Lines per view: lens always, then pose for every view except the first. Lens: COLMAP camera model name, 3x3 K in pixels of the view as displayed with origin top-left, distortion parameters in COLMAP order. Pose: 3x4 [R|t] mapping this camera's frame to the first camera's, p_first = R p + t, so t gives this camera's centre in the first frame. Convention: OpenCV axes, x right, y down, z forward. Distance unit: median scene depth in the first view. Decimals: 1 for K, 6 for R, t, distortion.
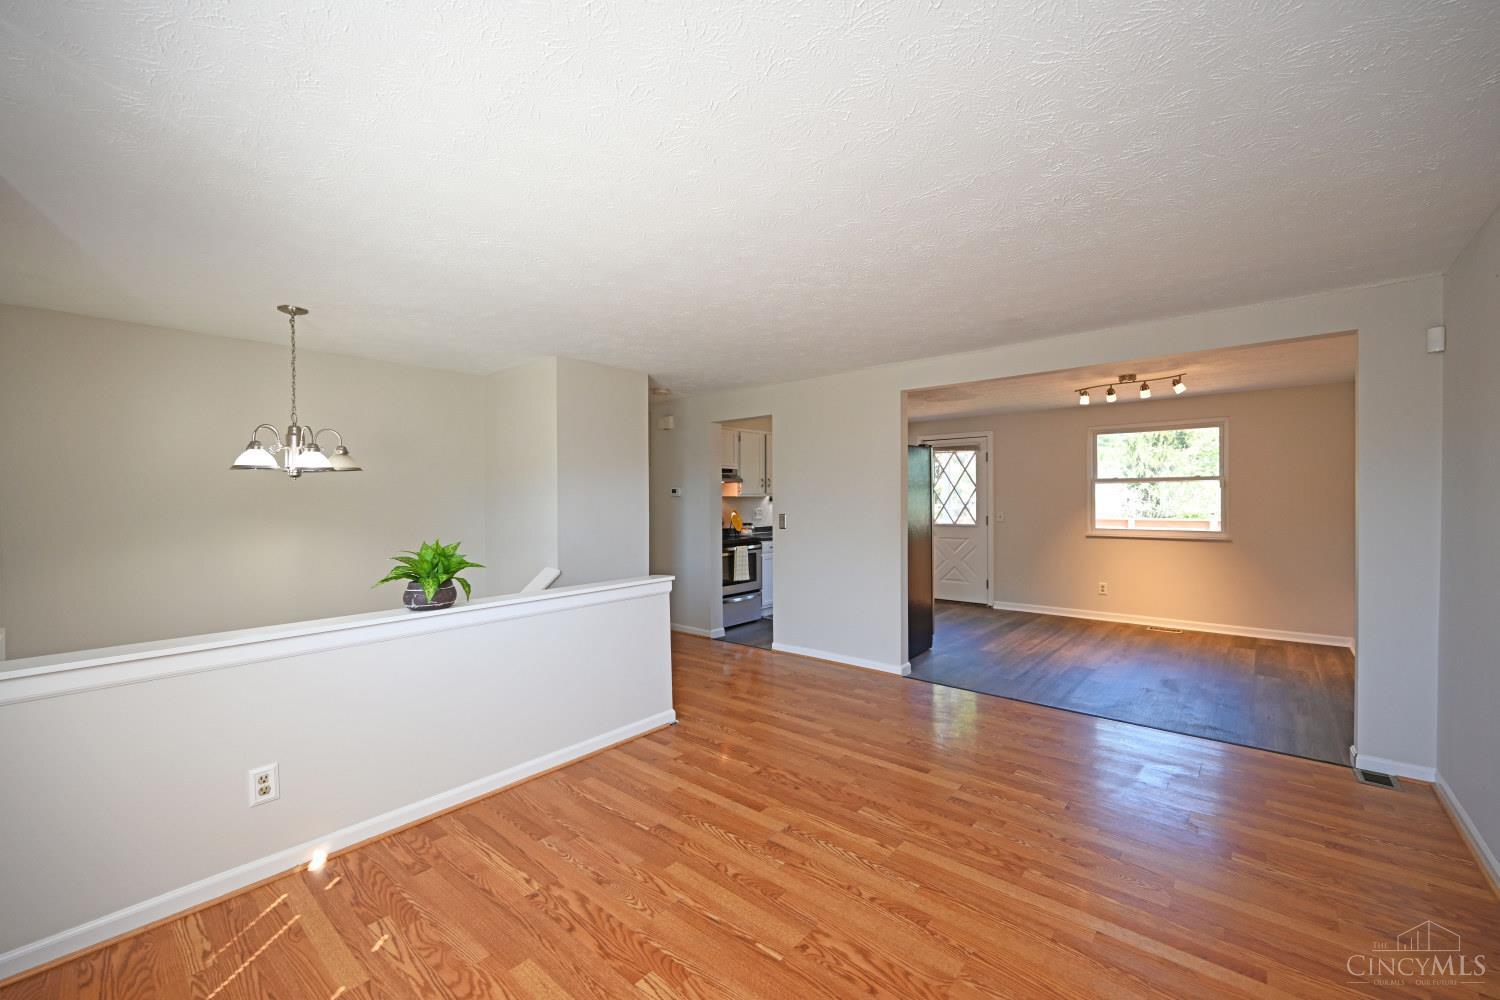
lens RADIAL K [[600.4, 0, 758.7], [0, 600.4, 505.2], [0, 0, 1]] dist [-0.019623, 0.000214]
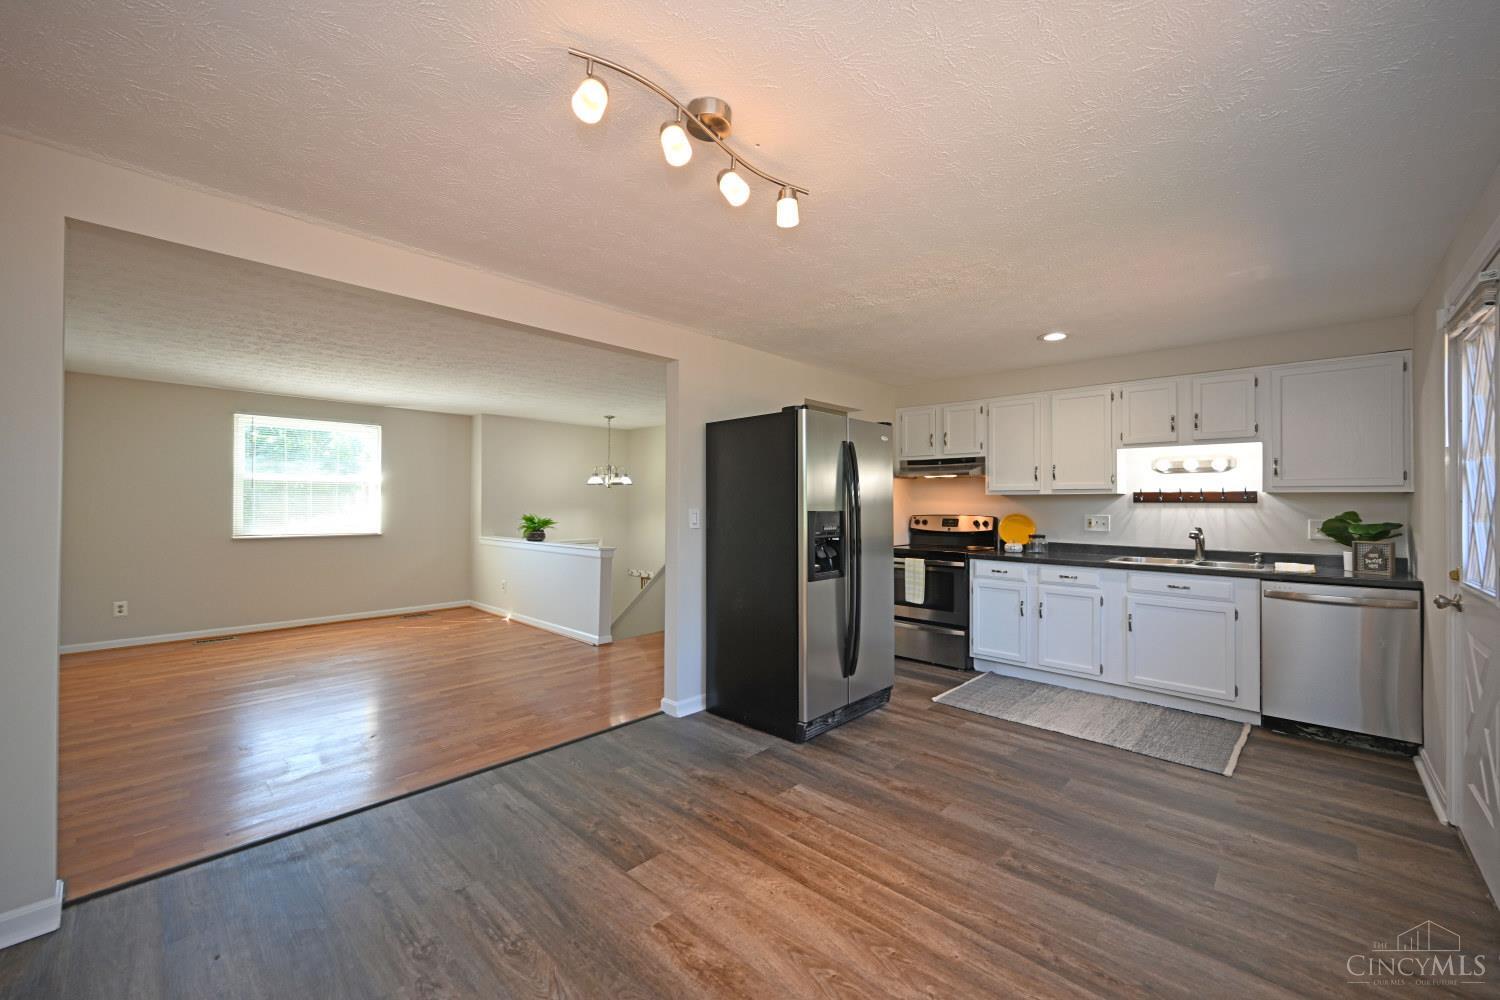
lens RADIAL K [[589.2, 0, 752.0], [0, 589.2, 501.2], [0, 0, 1]] dist [-0.003002, 0.000613]
pose [[-0.053572, 0.008971, -0.998524, 1.685471], [-0.015062, 0.999839, 0.009791, -0.026165], [0.998450, 0.015565, -0.053428, 1.868208]]
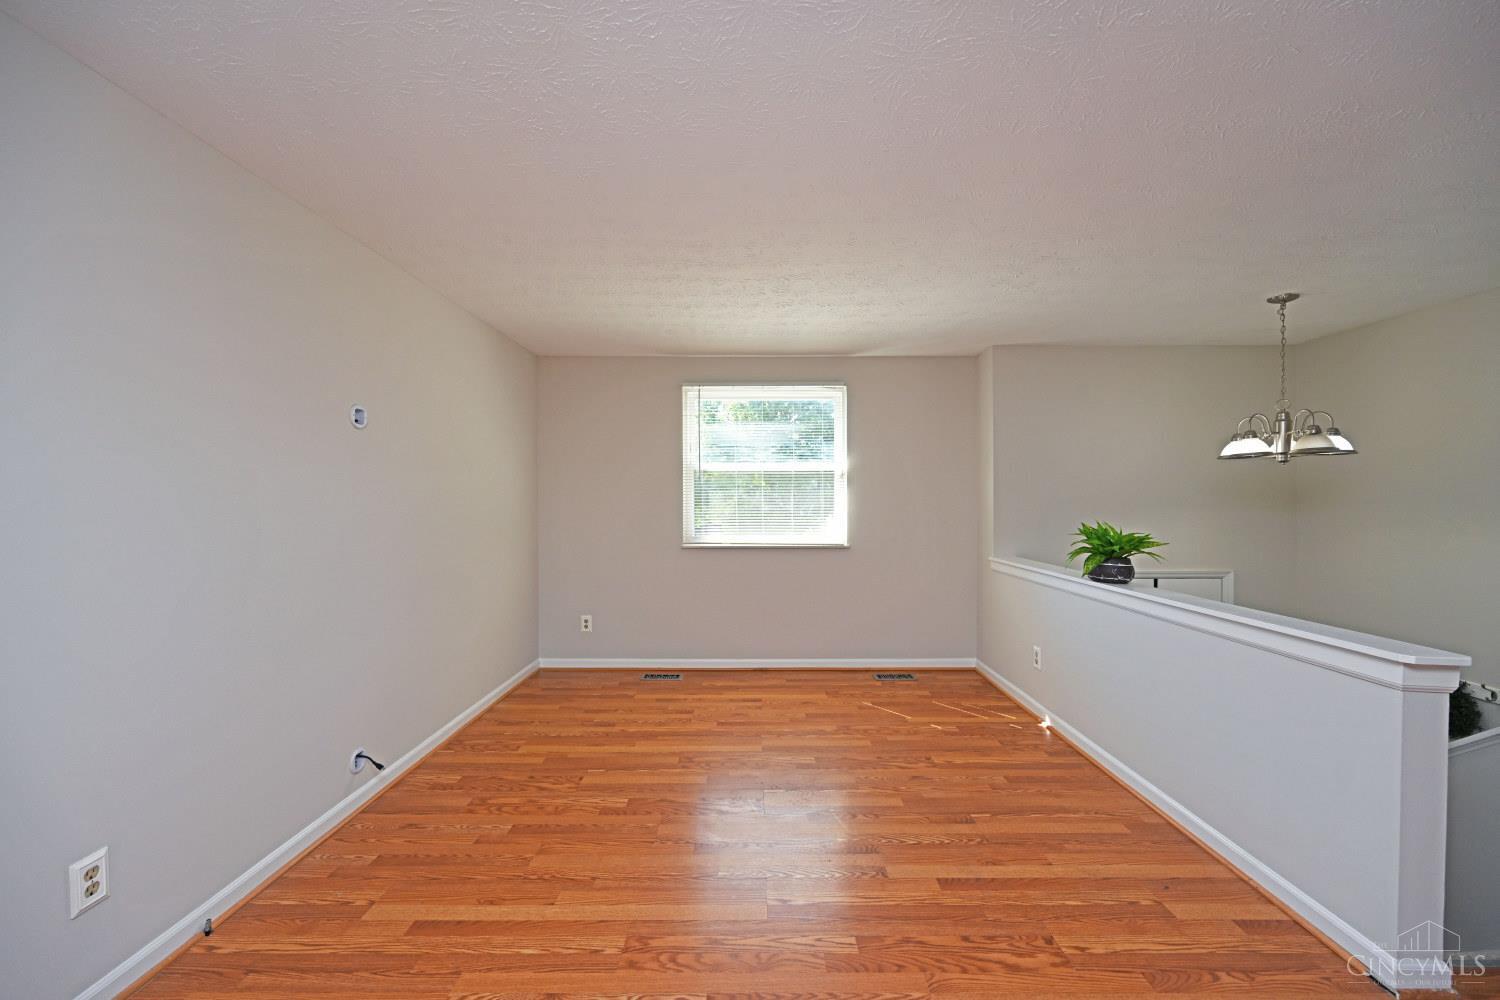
lens RADIAL K [[589.2, 0, 752.0], [0, 589.2, 501.2], [0, 0, 1]] dist [-0.003002, 0.000613]
pose [[-0.771987, 0.017039, -0.635409, 0.622121], [0.004541, 0.999763, 0.021293, -0.006242], [0.635622, 0.013552, -0.771882, 1.318261]]
